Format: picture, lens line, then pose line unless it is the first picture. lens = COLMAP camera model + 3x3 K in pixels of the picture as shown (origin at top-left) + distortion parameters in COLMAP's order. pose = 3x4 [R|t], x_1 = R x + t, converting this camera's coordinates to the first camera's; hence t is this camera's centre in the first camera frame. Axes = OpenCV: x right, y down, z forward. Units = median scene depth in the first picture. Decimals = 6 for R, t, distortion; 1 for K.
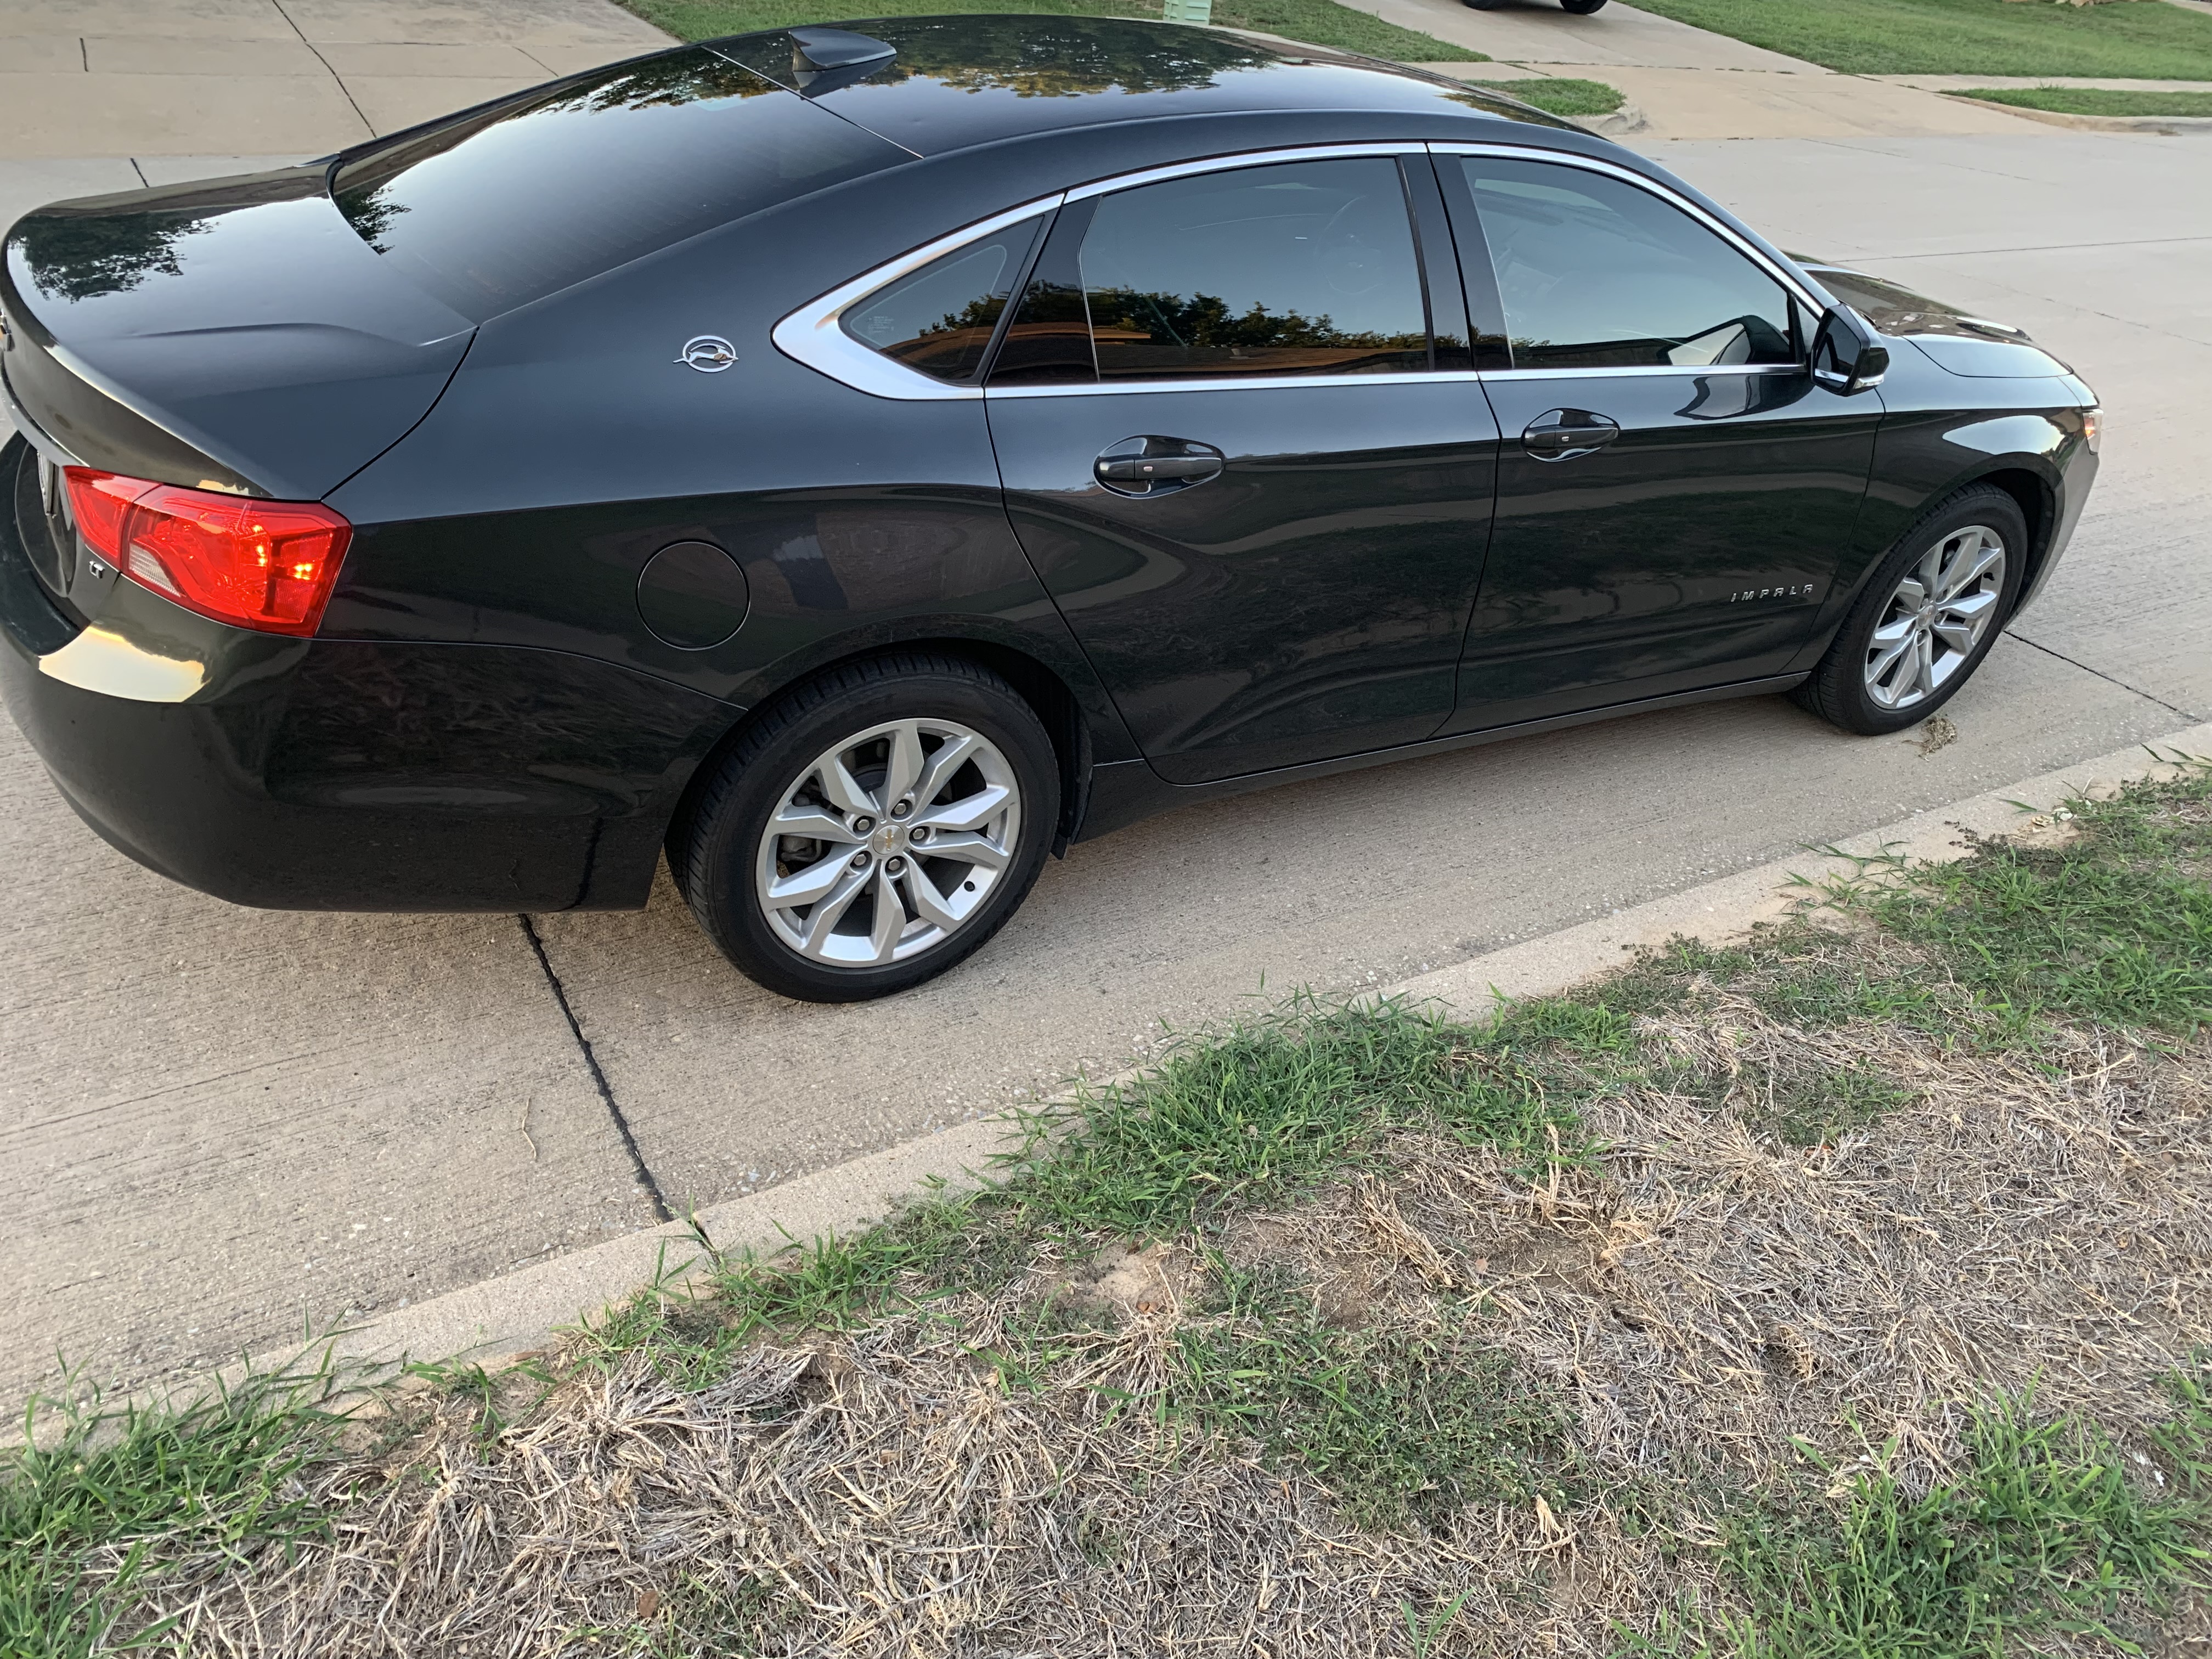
lens RADIAL K [[1695.1, 0, 1106.0], [0, 1695.1, 829.5], [0, 0, 1]] dist [0.013256, 0.001209]
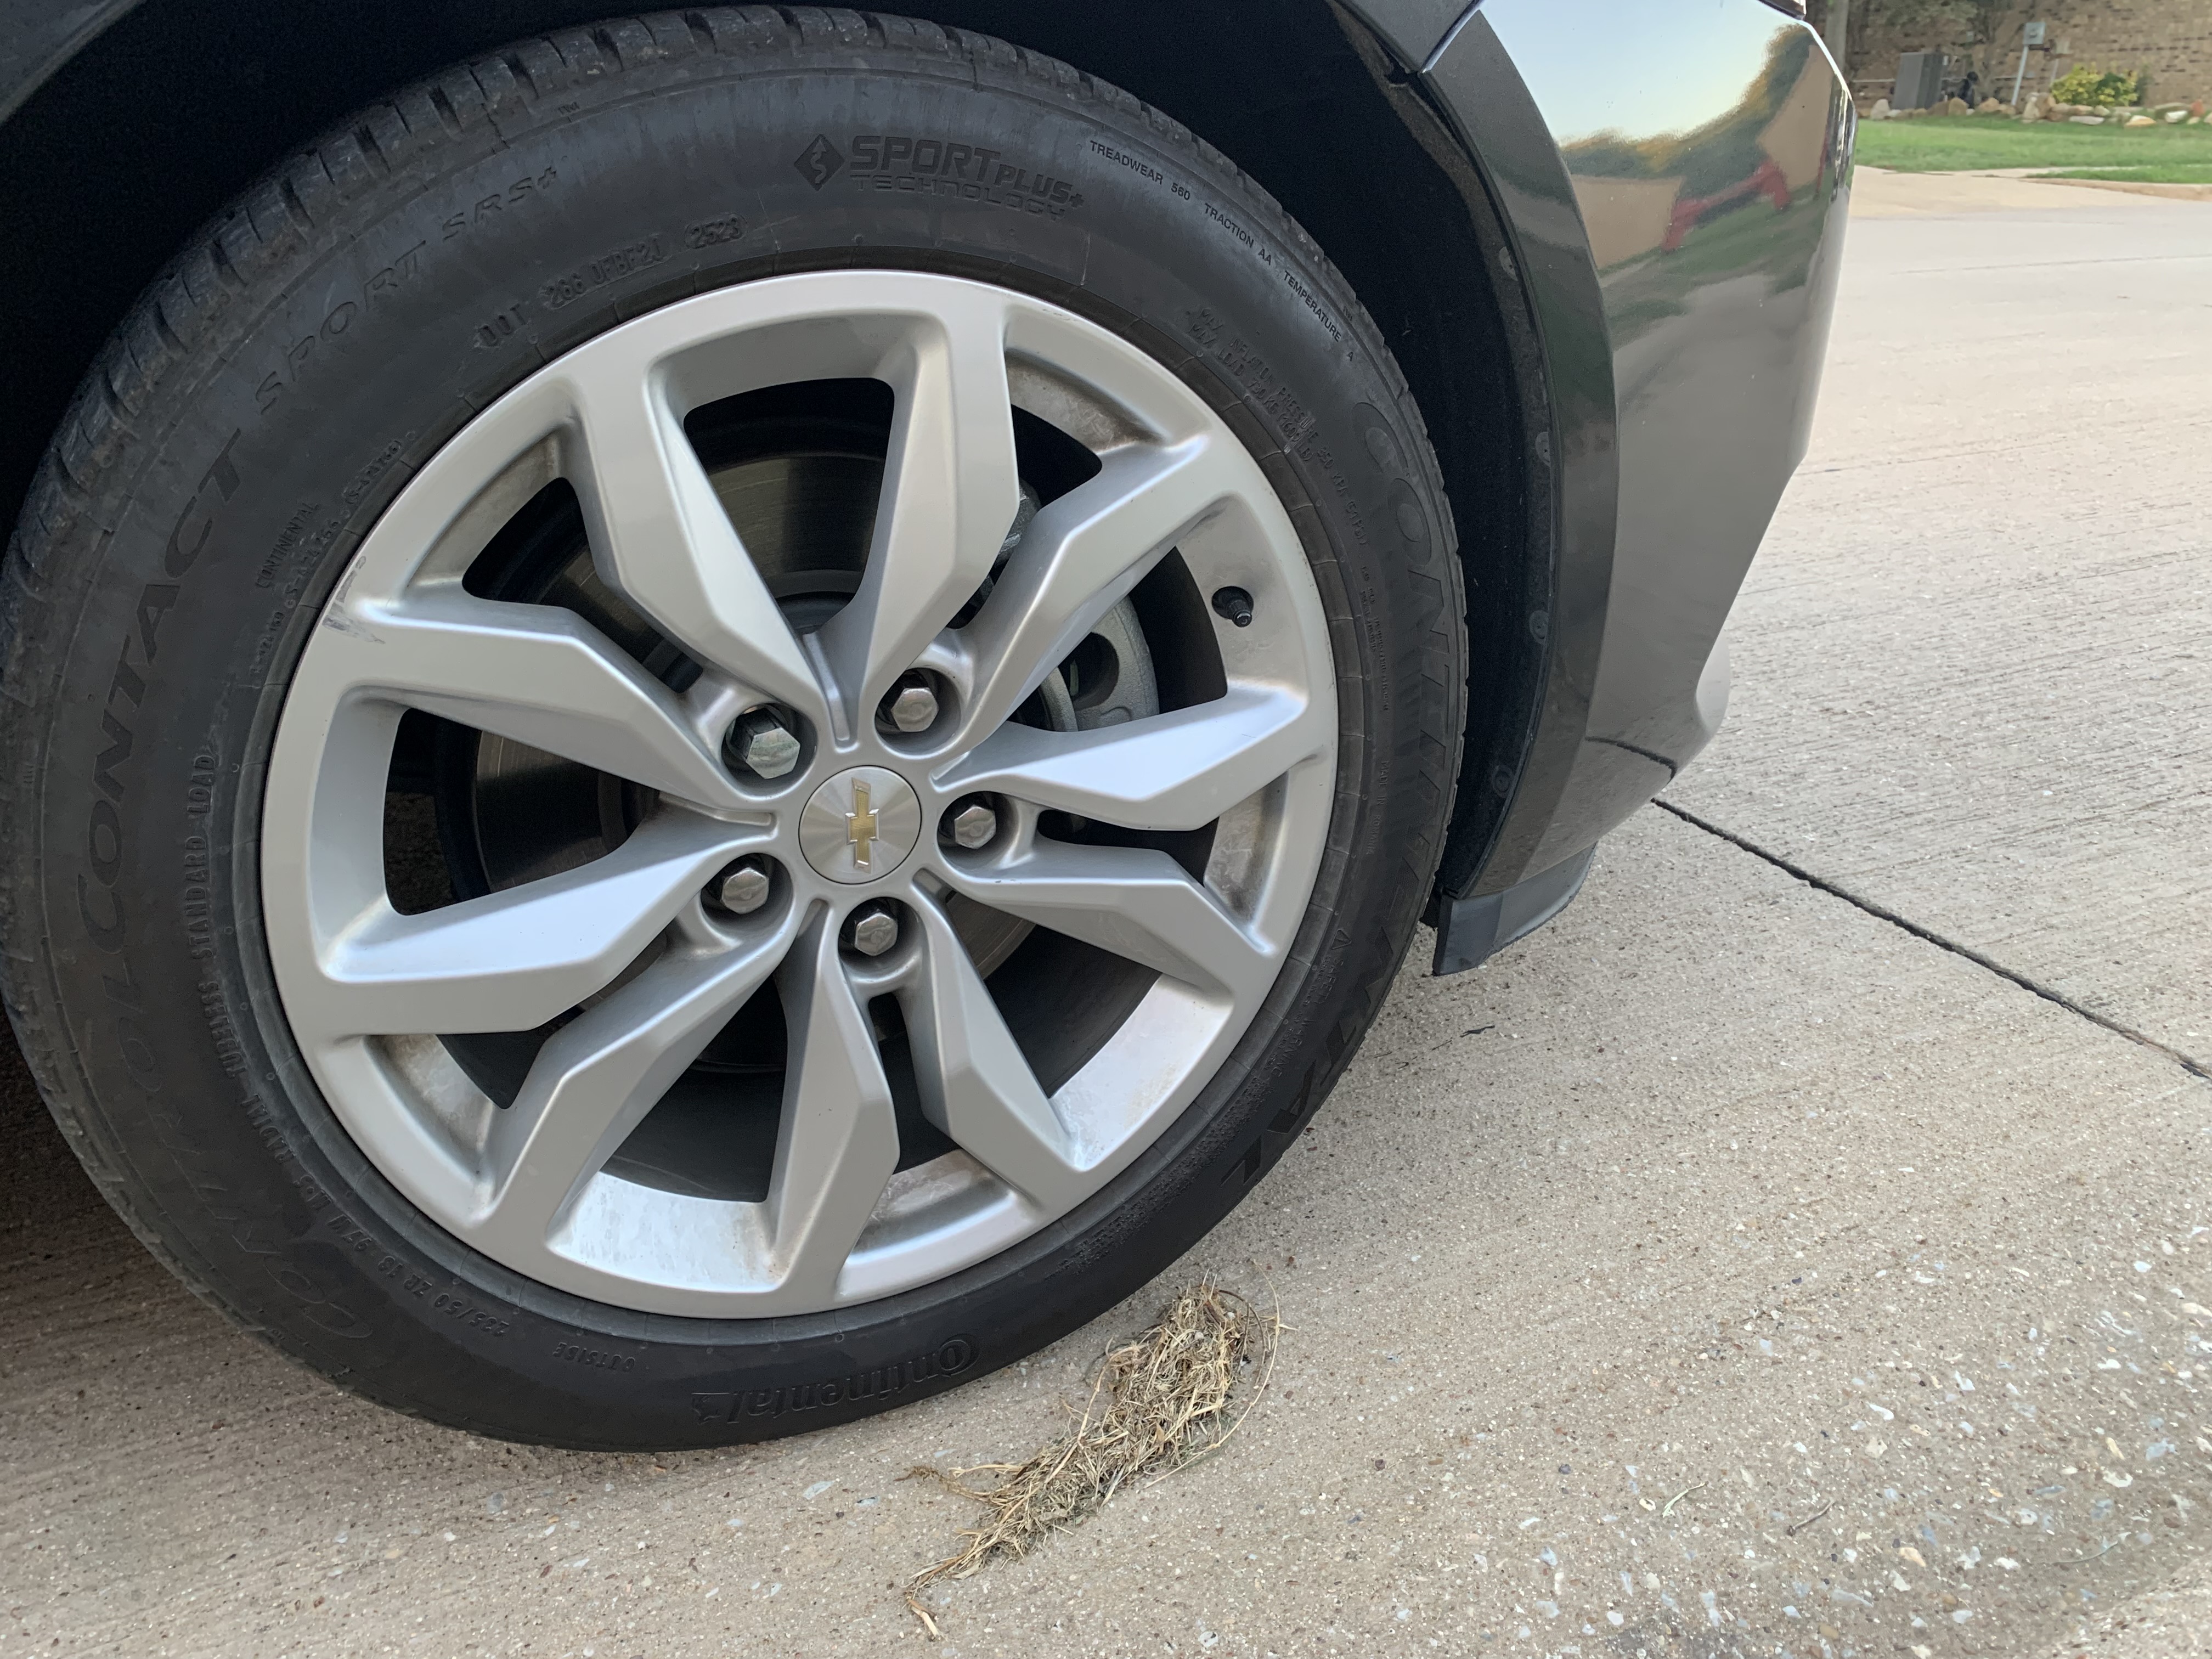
lens RADIAL K [[1695.1, 0, 1106.0], [0, 1695.1, 829.5], [0, 0, 1]] dist [0.013256, 0.001209]
pose [[0.996456, 0.066869, -0.051036, -0.076035], [-0.076234, 0.974326, -0.211843, 0.060045], [0.035561, 0.214983, 0.975970, 0.741666]]
